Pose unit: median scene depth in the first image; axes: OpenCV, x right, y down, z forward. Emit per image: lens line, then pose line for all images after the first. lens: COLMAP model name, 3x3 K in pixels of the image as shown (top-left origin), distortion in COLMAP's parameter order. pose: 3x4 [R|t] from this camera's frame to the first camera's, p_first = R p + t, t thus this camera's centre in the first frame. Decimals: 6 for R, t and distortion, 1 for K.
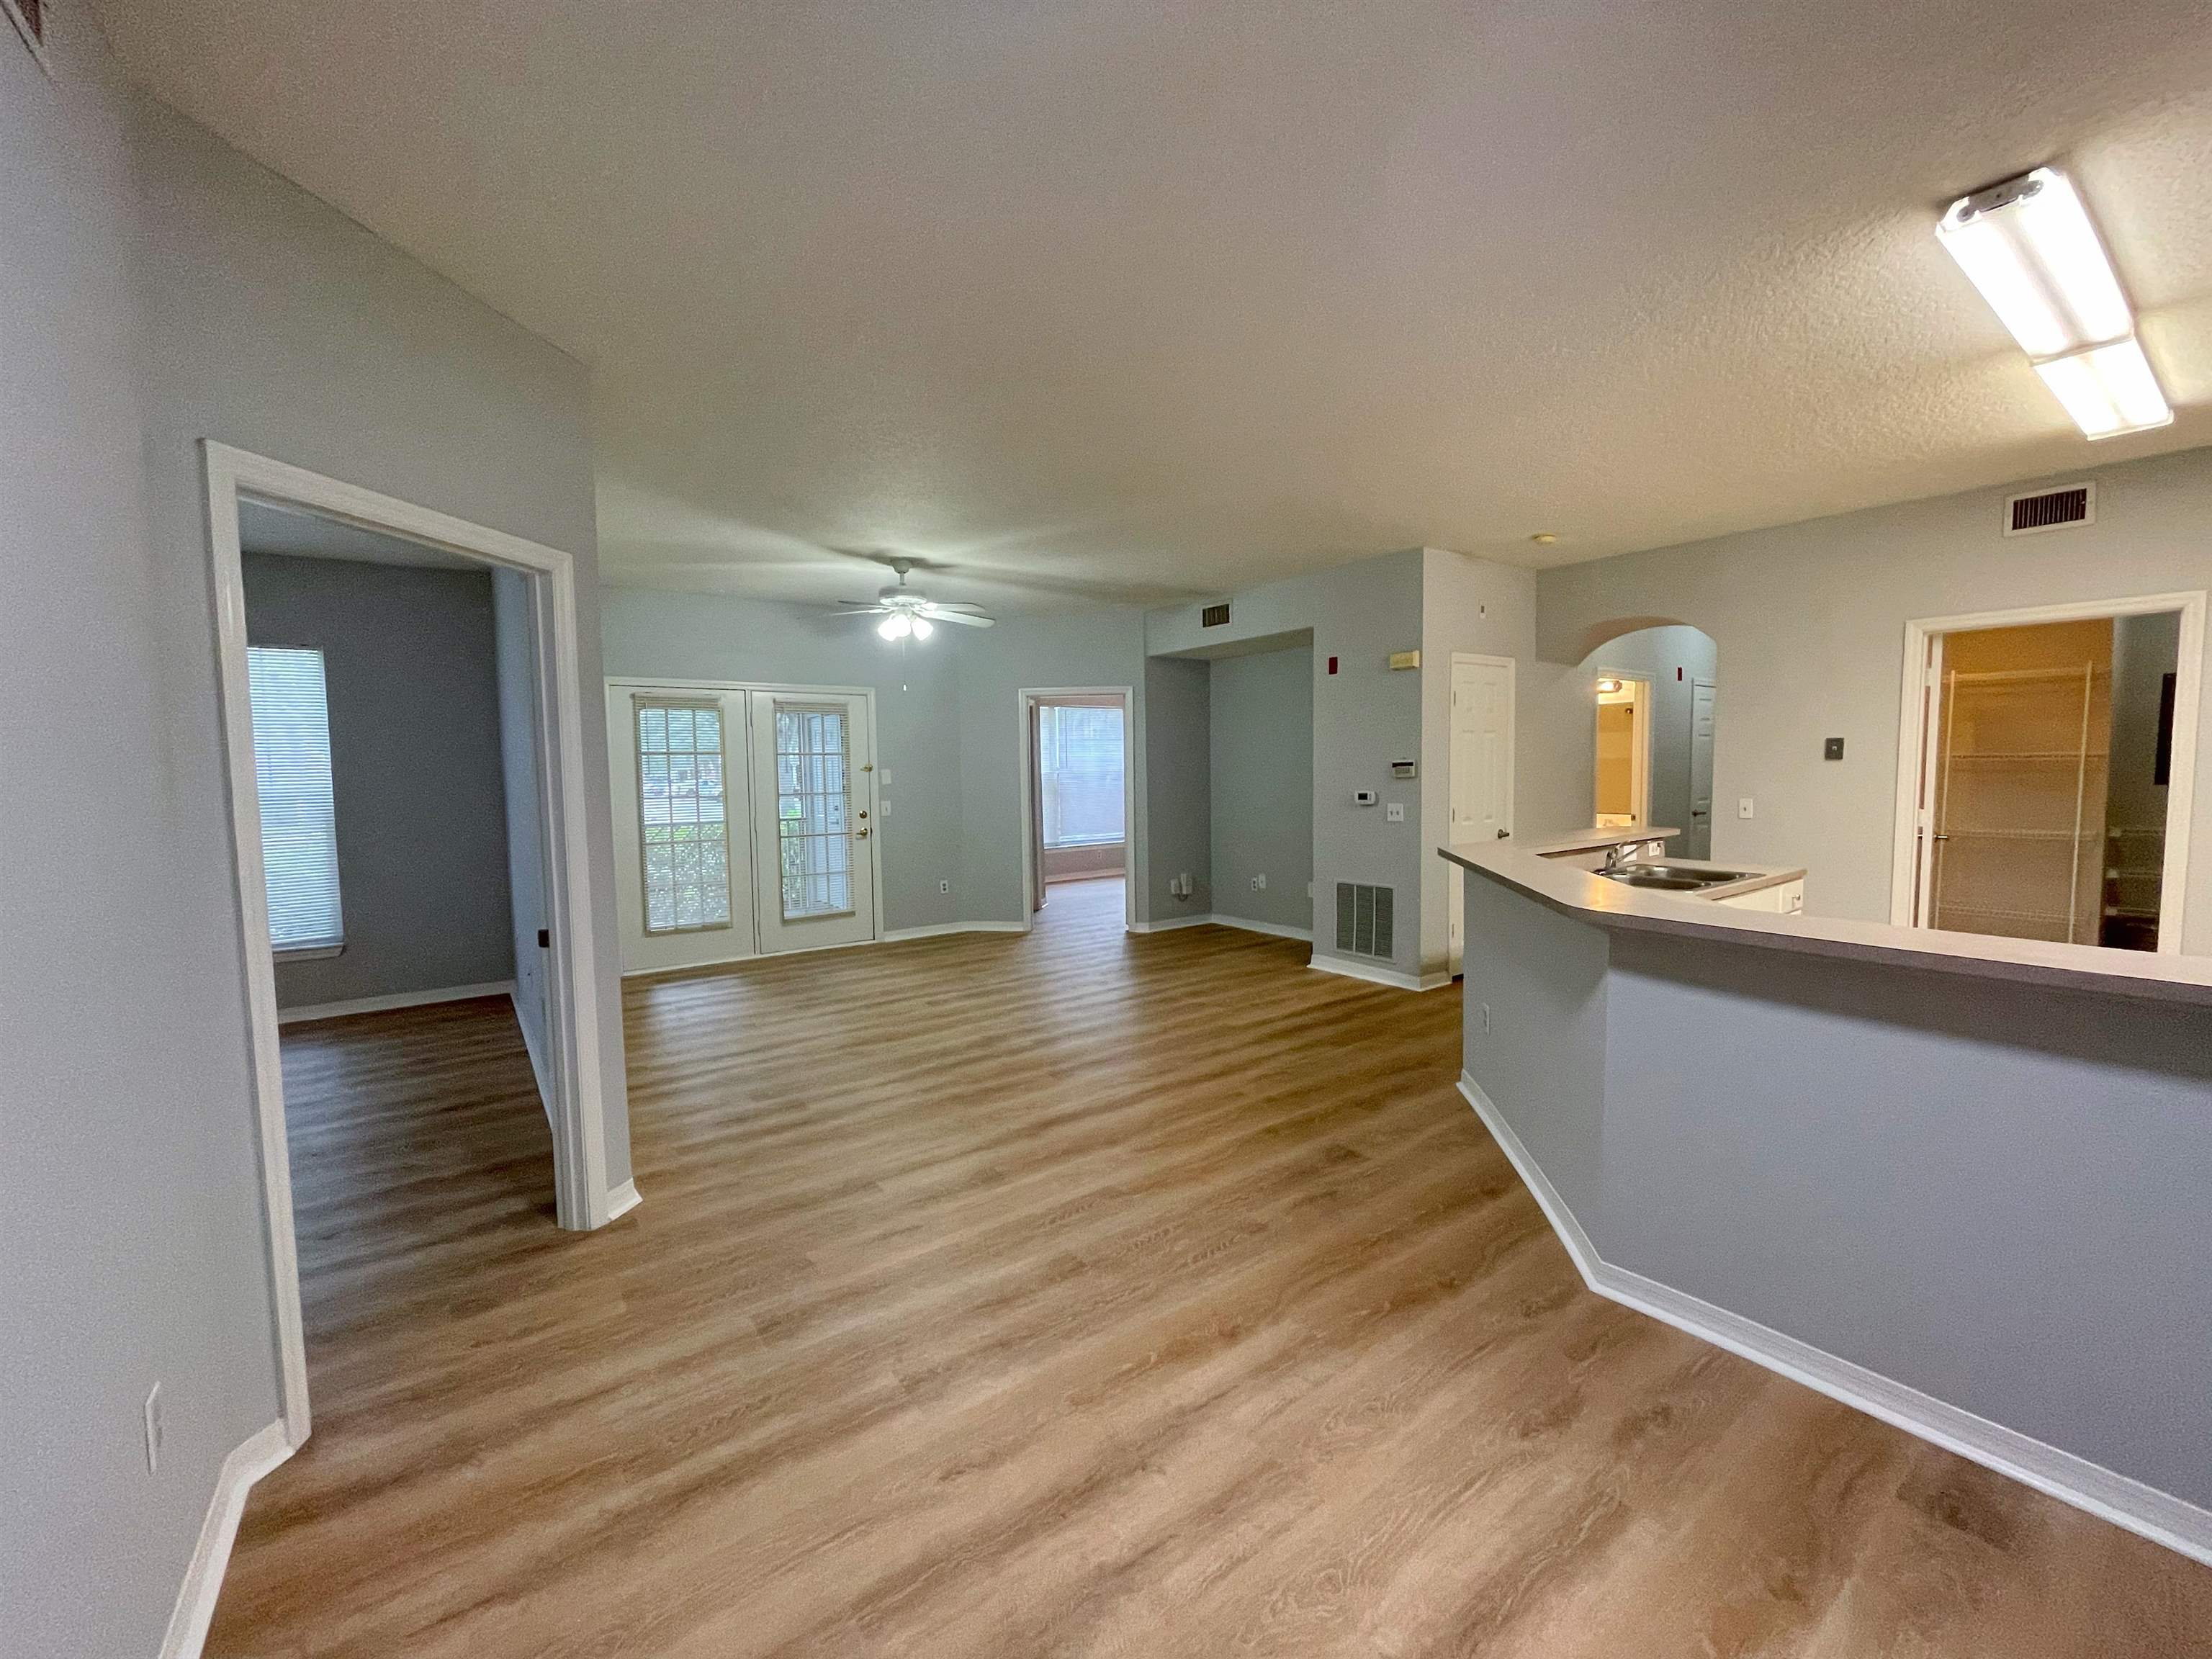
lens RADIAL K [[892.7, 0, 1106.1], [0, 892.7, 829.4], [0, 0, 1]] dist [-0.002889, -0.000887]
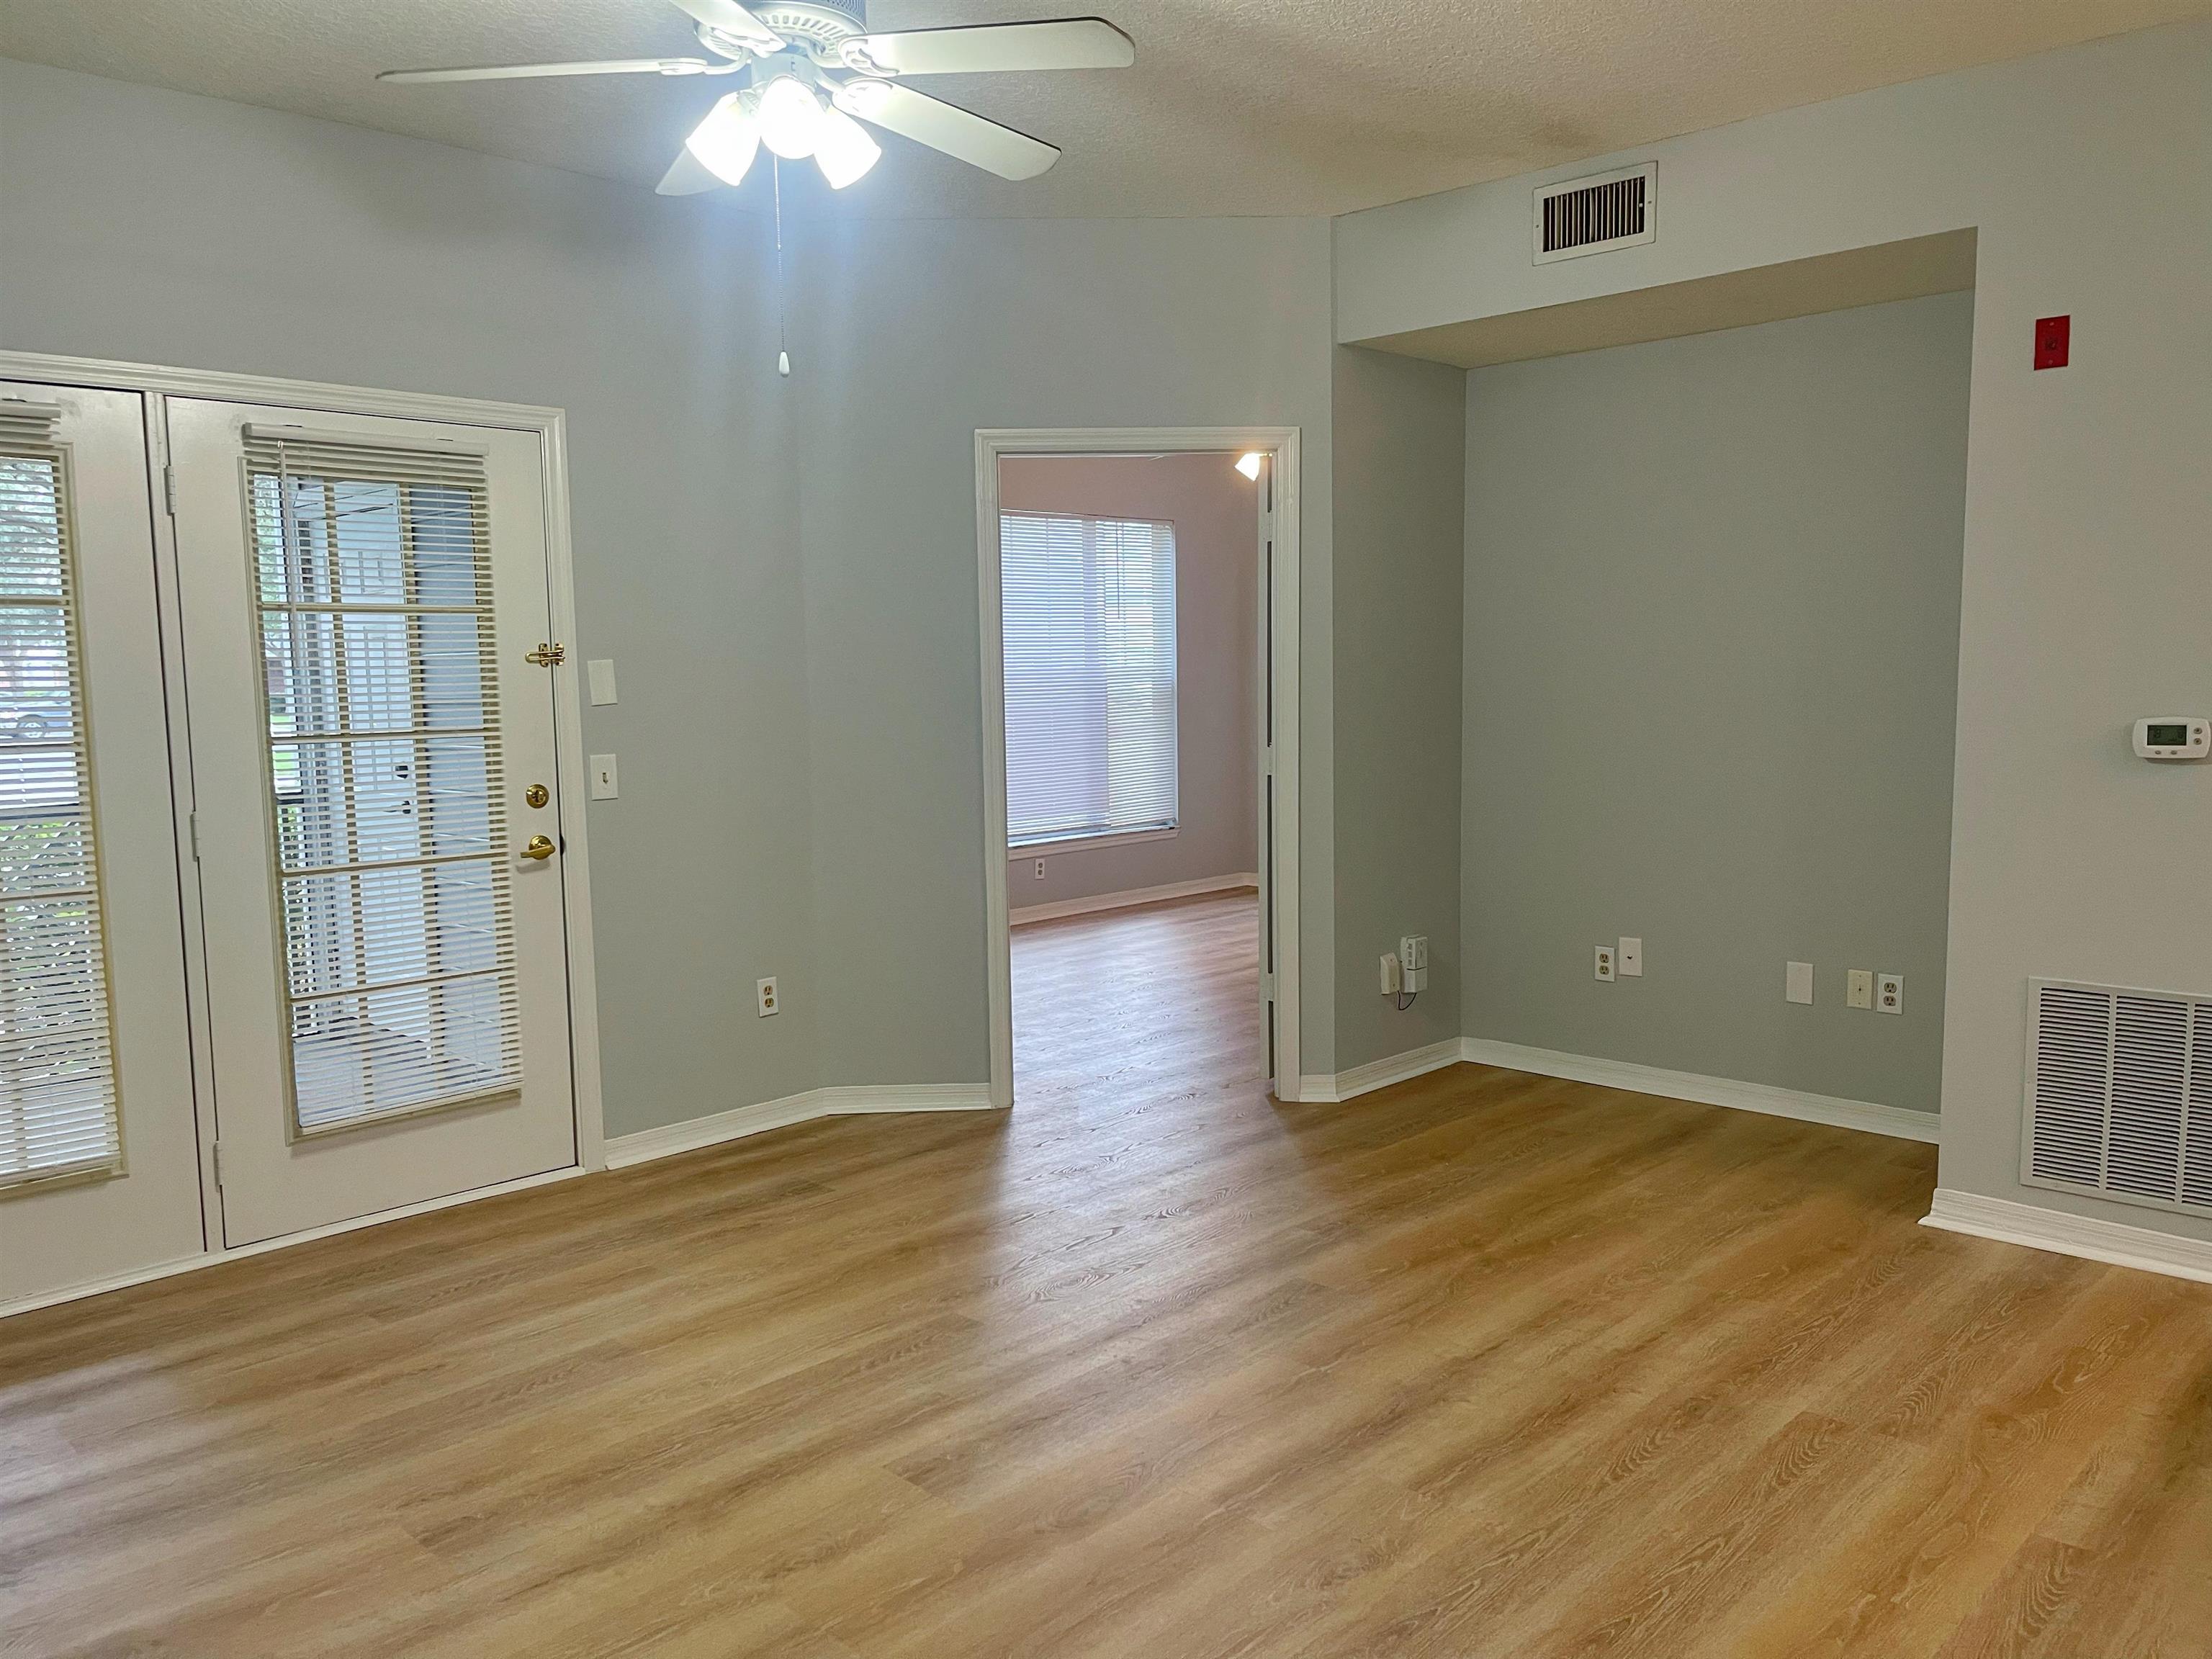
lens RADIAL K [[1676.8, 0, 1100.6], [0, 1676.8, 844.3], [0, 0, 1]] dist [0.053280, -0.049791]
pose [[0.986949, -0.018217, 0.160002, -0.176606], [0.012160, 0.999175, 0.038757, -0.021352], [-0.160576, -0.036306, 0.986355, 0.369145]]
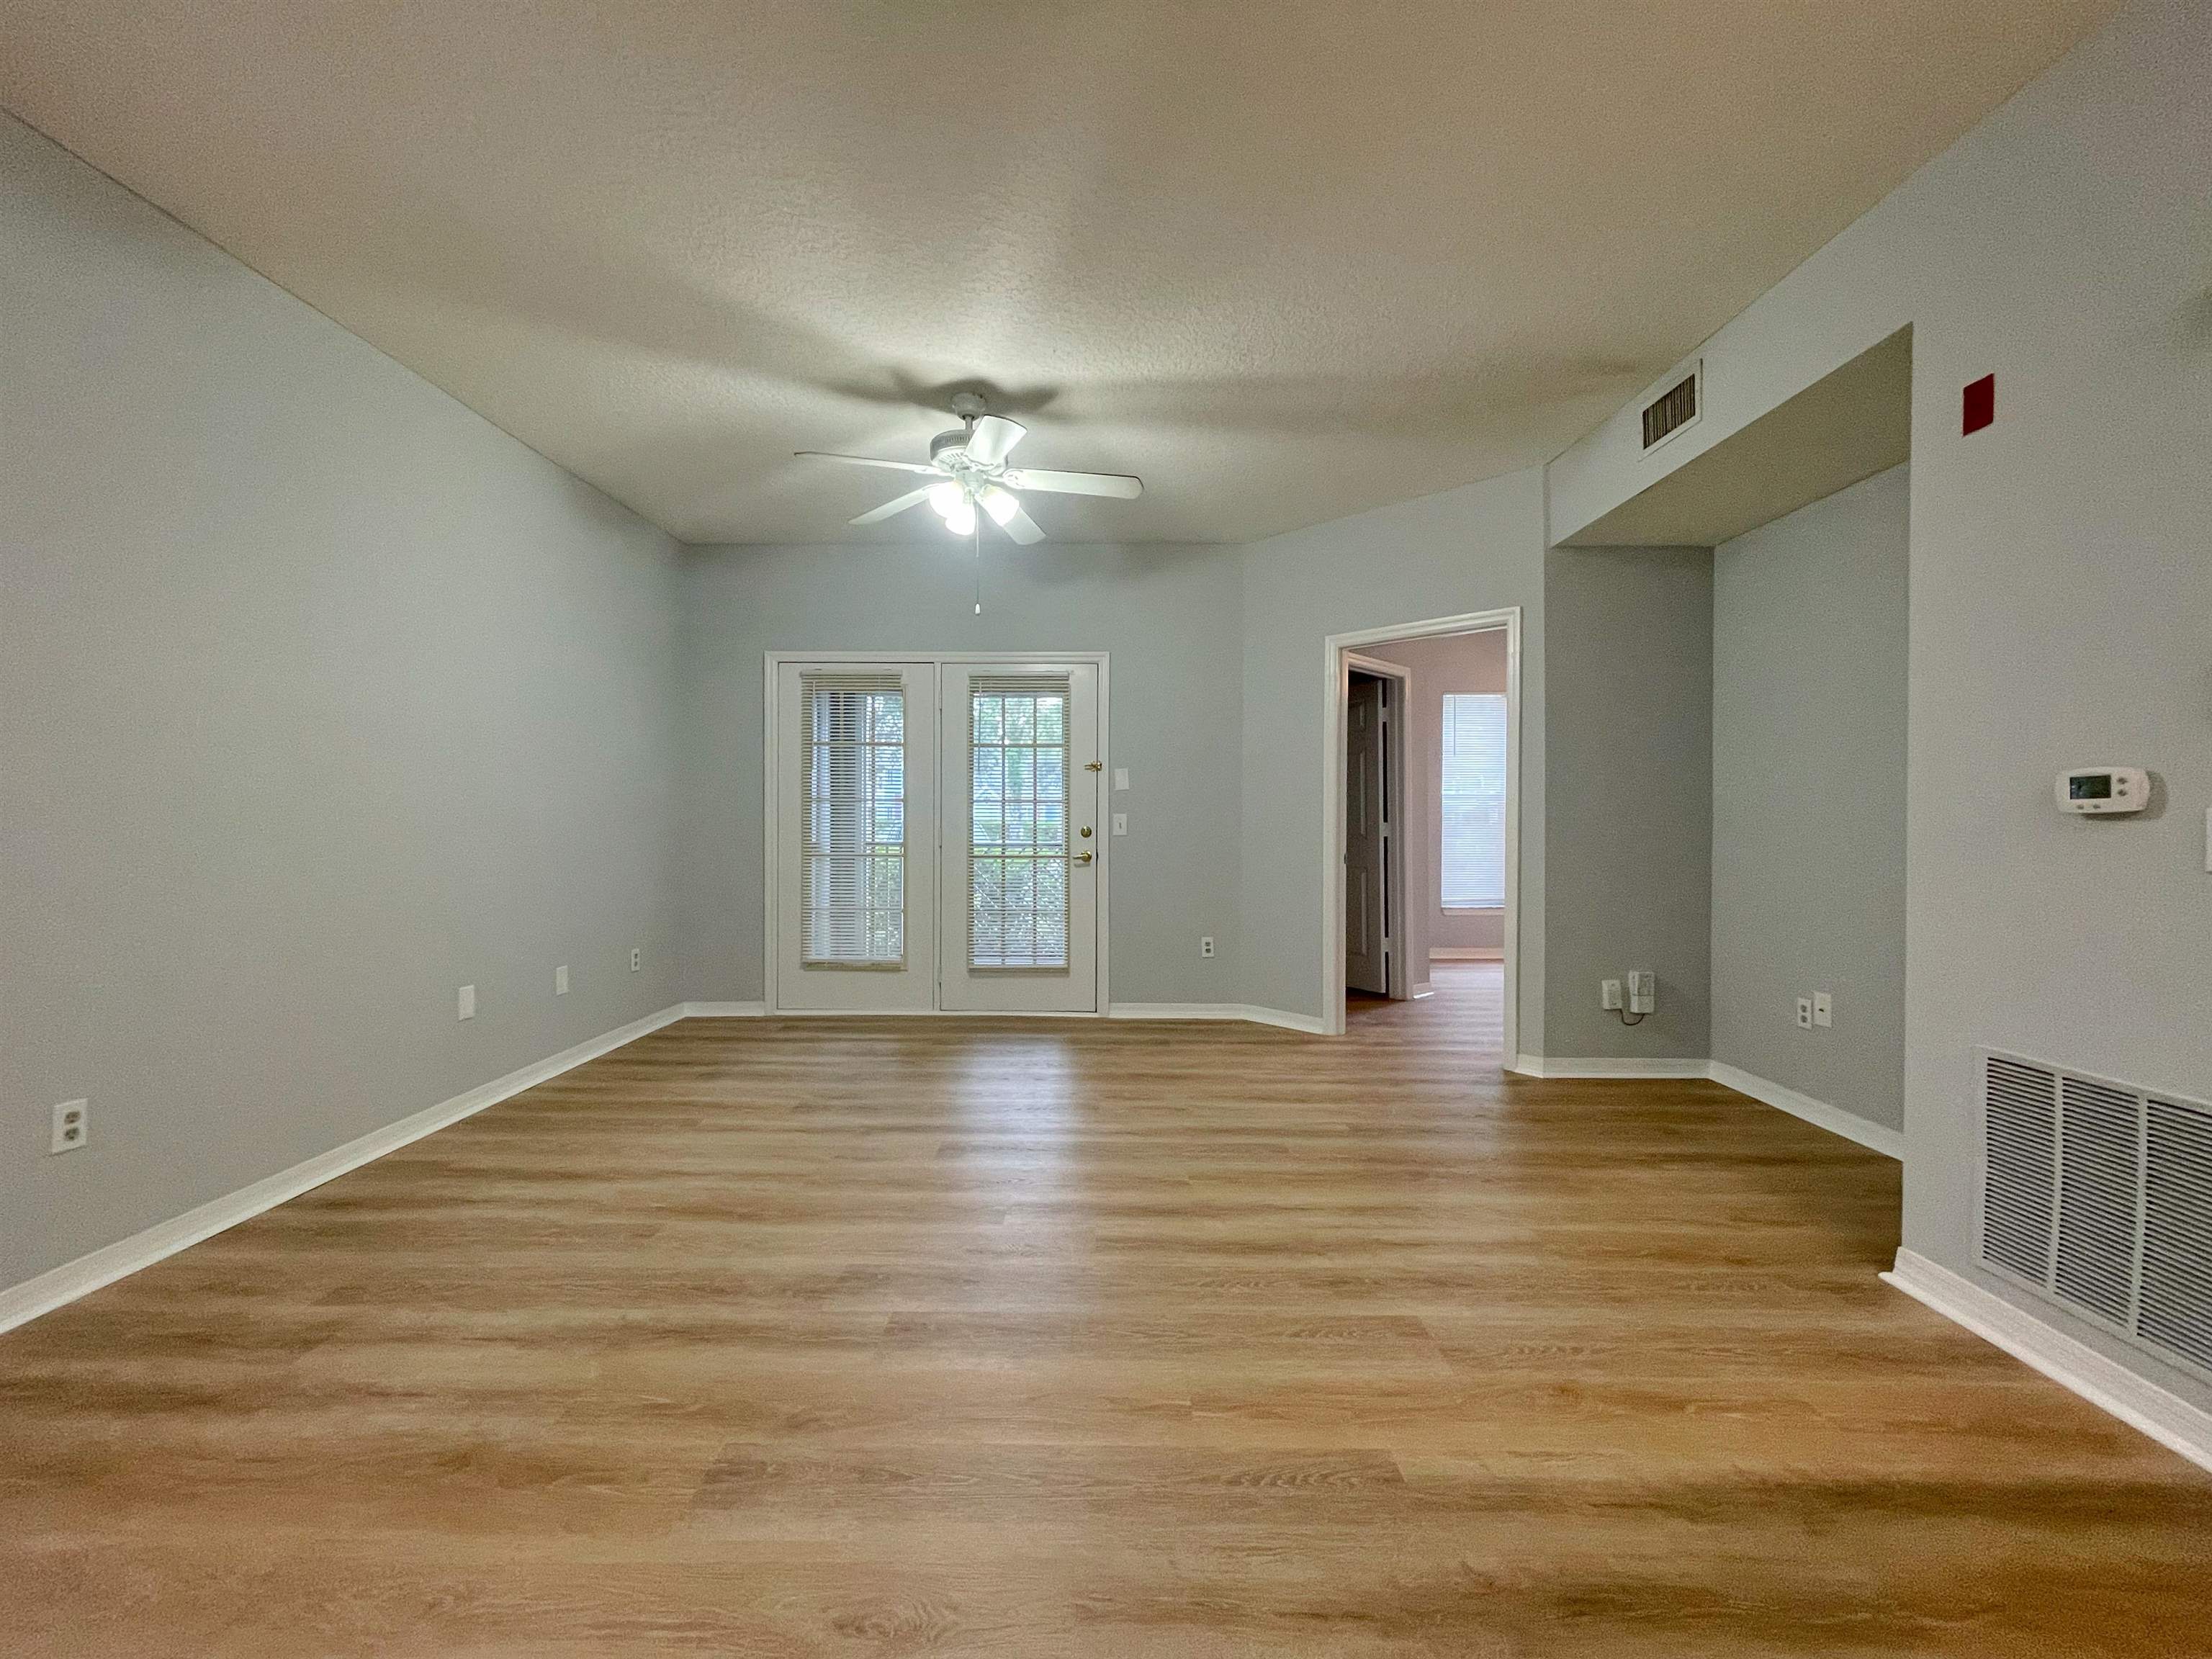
lens RADIAL K [[892.7, 0, 1096.7], [0, 892.7, 827.4], [0, 0, 1]] dist [-0.002889, -0.000887]
pose [[0.791862, 0.021957, -0.610306, 0.173859], [-0.056255, 0.997727, -0.037095, 0.005880], [0.608104, 0.063706, 0.791297, 0.474125]]
